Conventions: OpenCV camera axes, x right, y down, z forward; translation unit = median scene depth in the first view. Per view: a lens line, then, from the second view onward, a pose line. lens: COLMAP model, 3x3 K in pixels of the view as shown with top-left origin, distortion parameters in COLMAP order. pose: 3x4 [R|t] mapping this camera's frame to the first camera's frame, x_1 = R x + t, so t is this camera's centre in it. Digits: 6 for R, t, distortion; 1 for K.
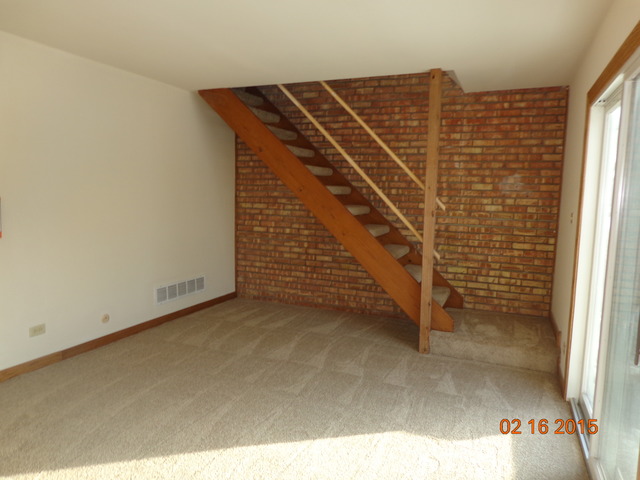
lens RADIAL K [[448.7, 0, 320.2], [0, 448.7, 239.6], [0, 0, 1]] dist [0.002283, 0.008674]
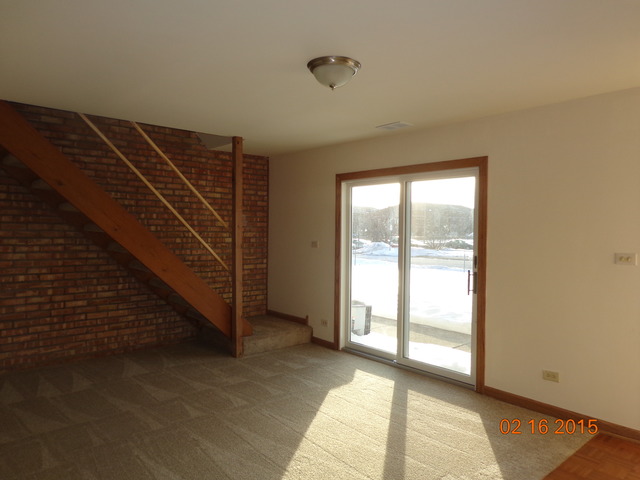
lens RADIAL K [[448.7, 0, 321.6], [0, 448.7, 242.0], [0, 0, 1]] dist [0.002283, 0.008674]
pose [[0.441431, -0.044543, 0.896189, -0.666190], [0.096588, 0.995323, 0.001895, -0.040552], [-0.892081, 0.085724, 0.443669, 0.181078]]
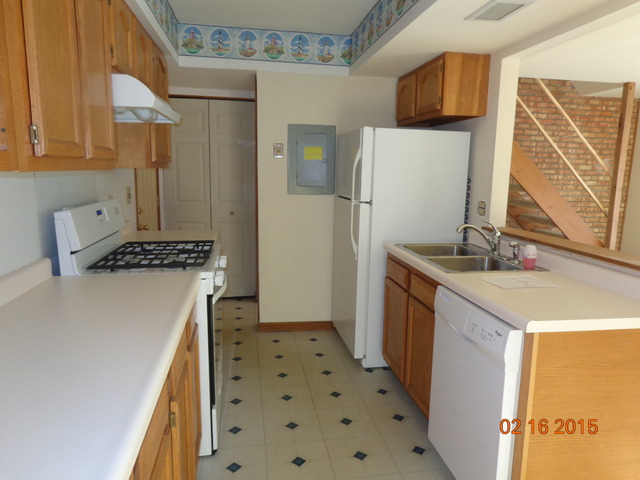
lens RADIAL K [[448.7, 0, 320.1], [0, 448.7, 239.5], [0, 0, 1]] dist [0.002283, 0.008674]
pose [[0.840535, -0.089156, 0.534371, -1.056356], [0.055873, 0.995372, 0.078187, -0.051595], [-0.538868, -0.035863, 0.841626, 0.279181]]
